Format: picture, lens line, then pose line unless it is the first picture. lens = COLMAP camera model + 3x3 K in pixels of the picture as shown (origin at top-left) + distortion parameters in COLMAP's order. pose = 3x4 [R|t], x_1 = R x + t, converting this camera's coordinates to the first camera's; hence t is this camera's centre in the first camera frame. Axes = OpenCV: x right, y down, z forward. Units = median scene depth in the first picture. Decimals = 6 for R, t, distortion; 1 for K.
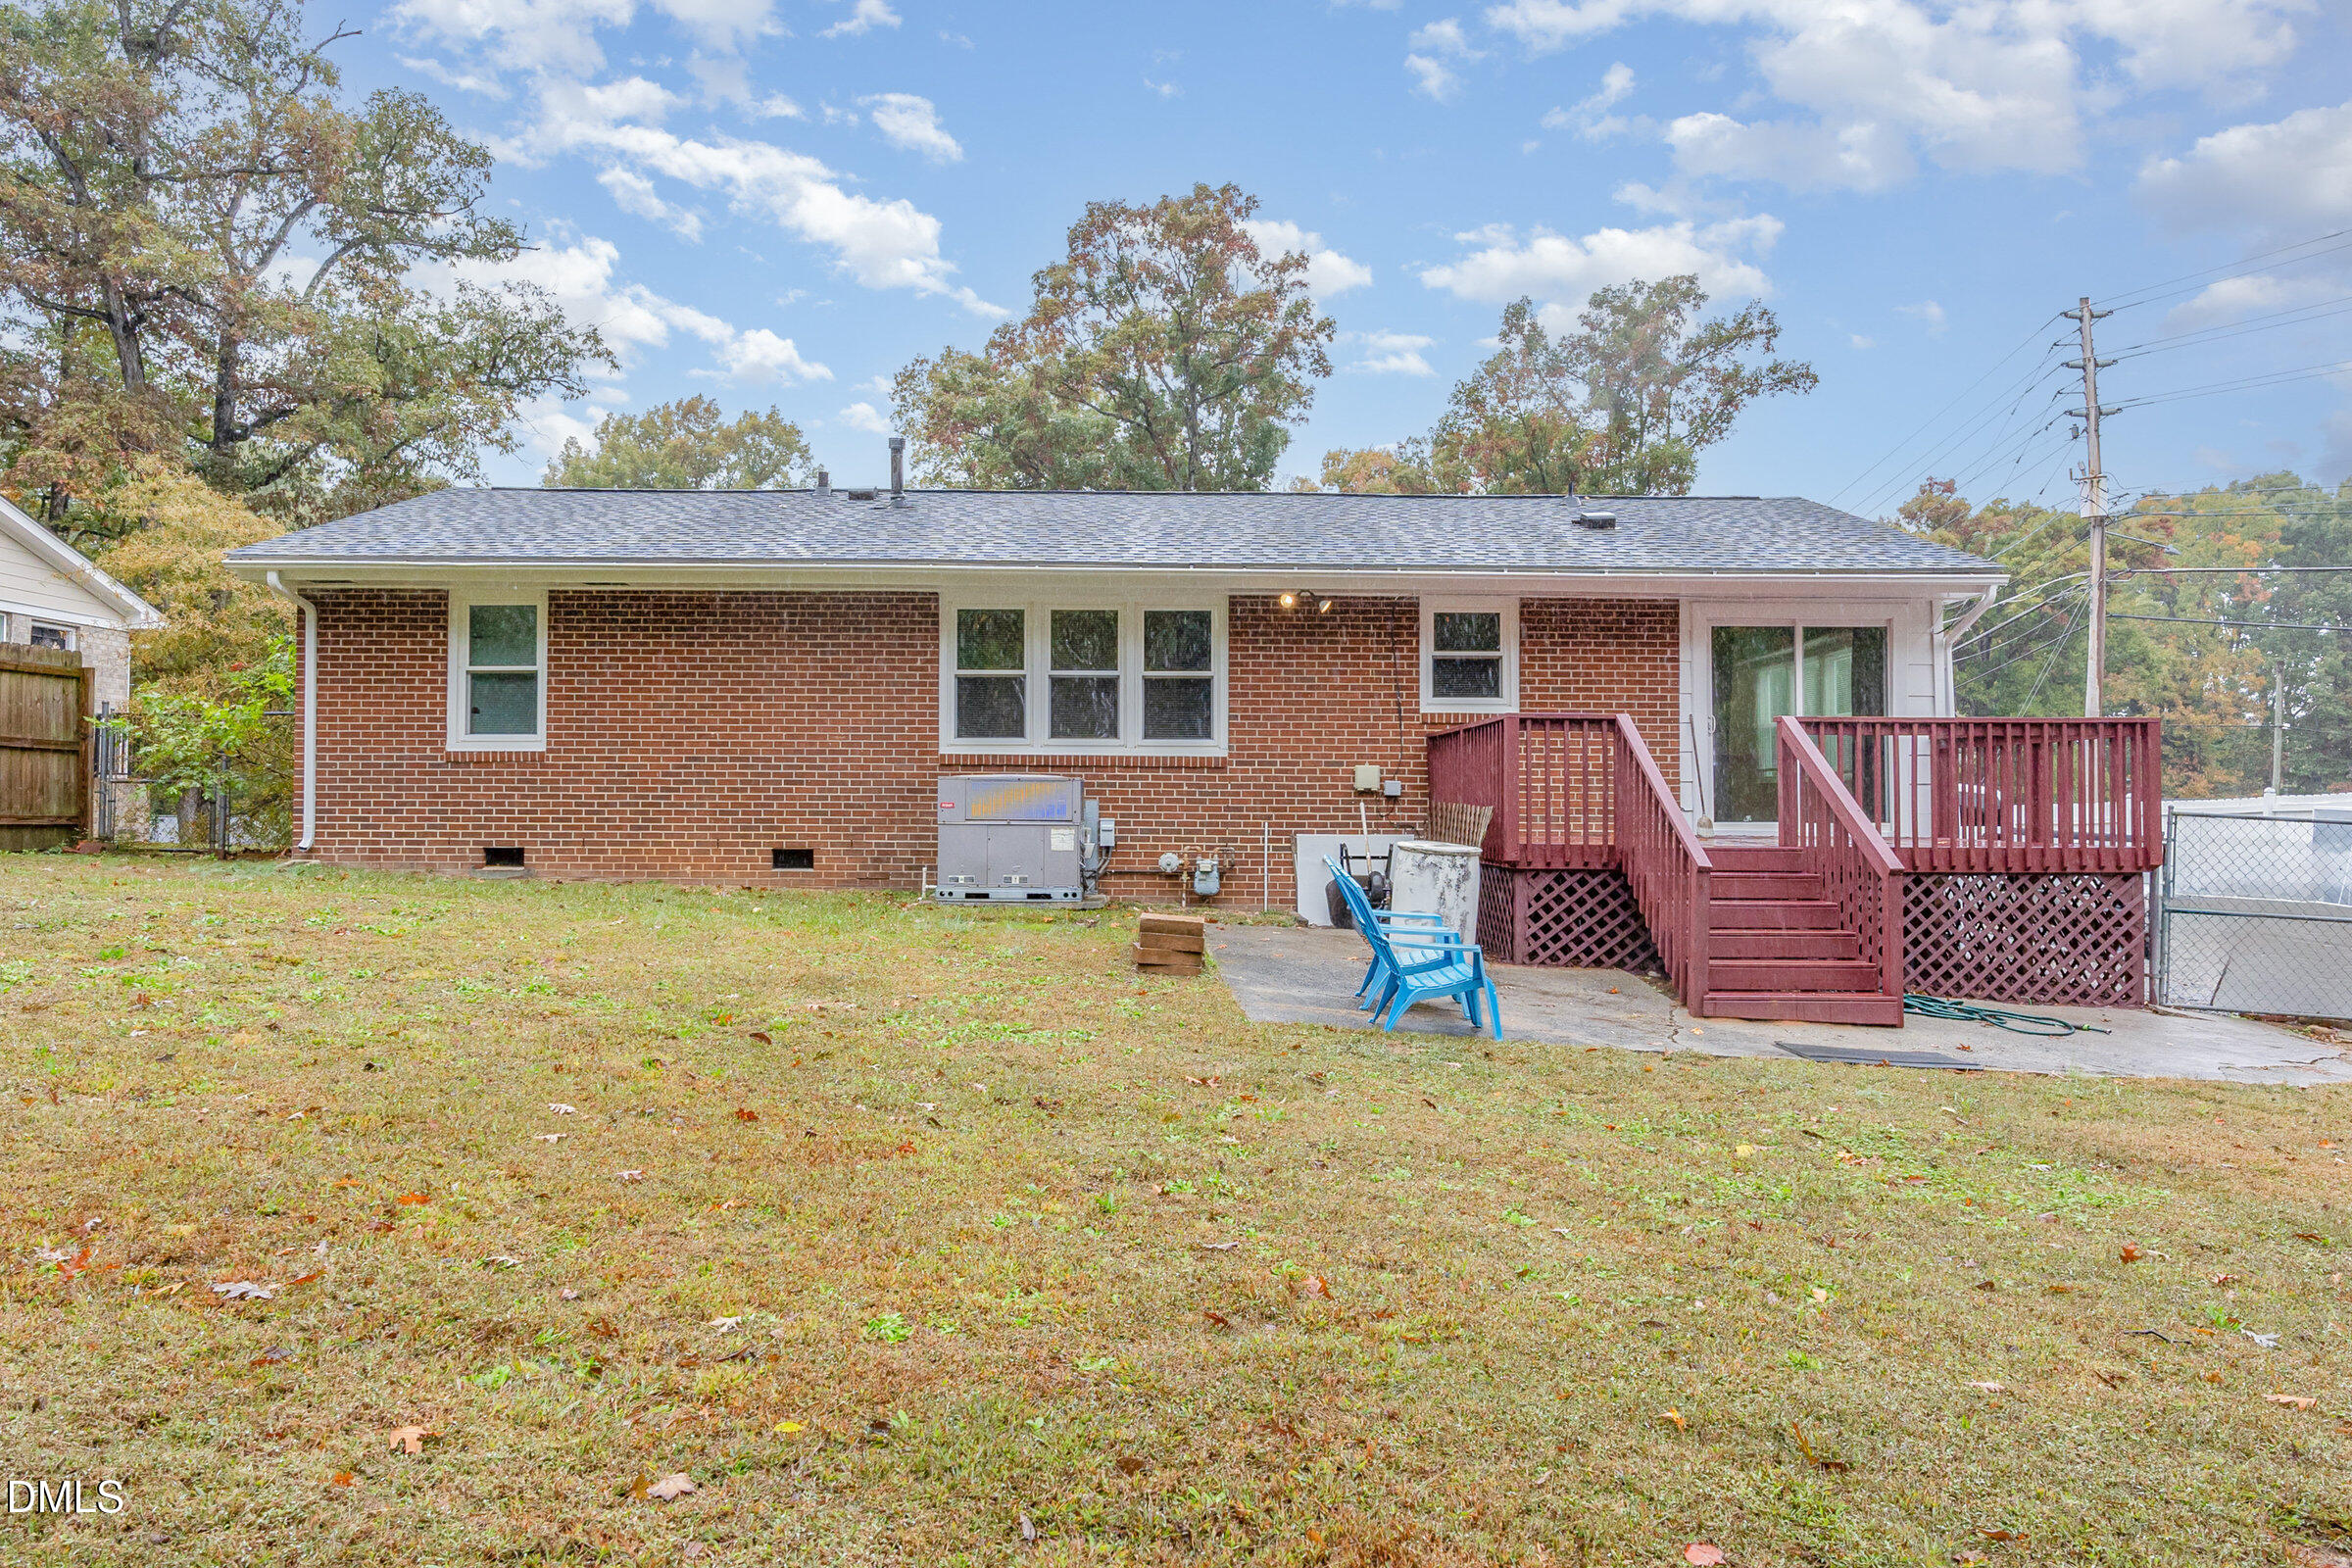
lens RADIAL K [[1540.2, 0, 1173.7], [0, 1540.2, 786.6], [0, 0, 1]] dist [-0.003175, -0.000269]
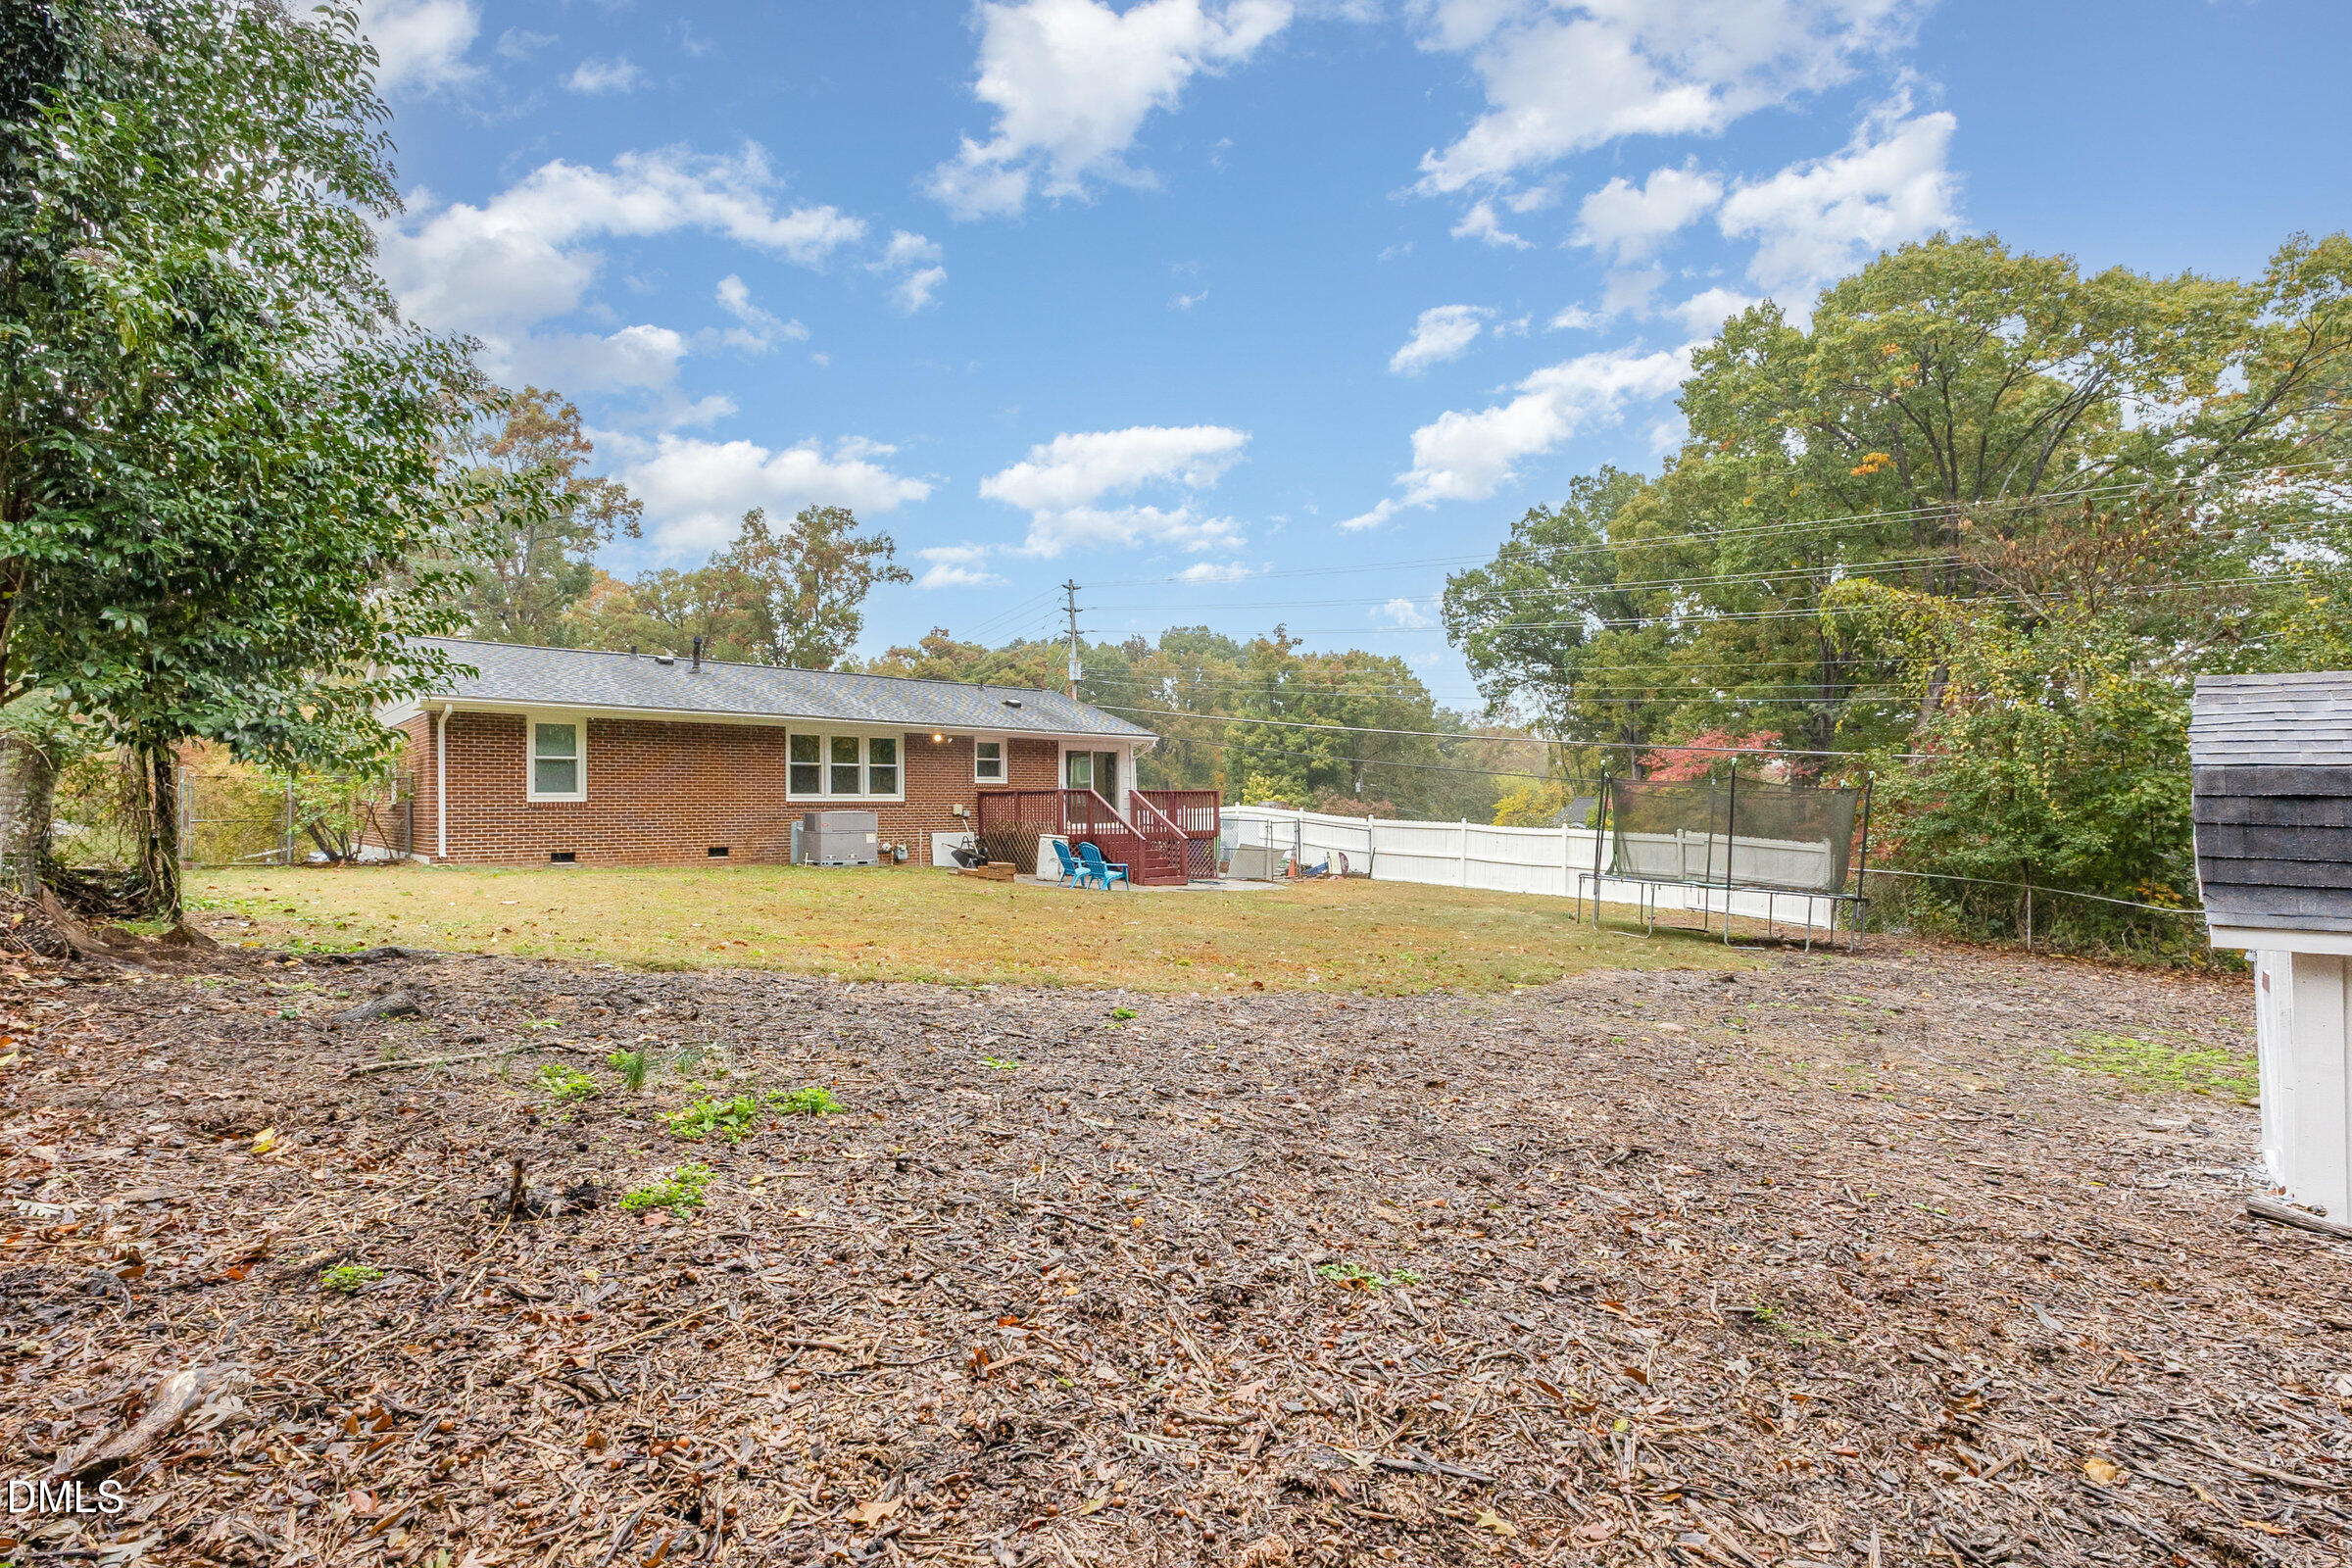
lens RADIAL K [[1042.1, 0, 1177.7], [0, 1042.1, 787.2], [0, 0, 1]] dist [-0.002438, -0.000121]
pose [[0.731919, 0.001385, 0.681390, -0.744433], [0.004099, 0.999971, -0.006435, -0.028823], [-0.681379, 0.007503, 0.731892, -0.453388]]
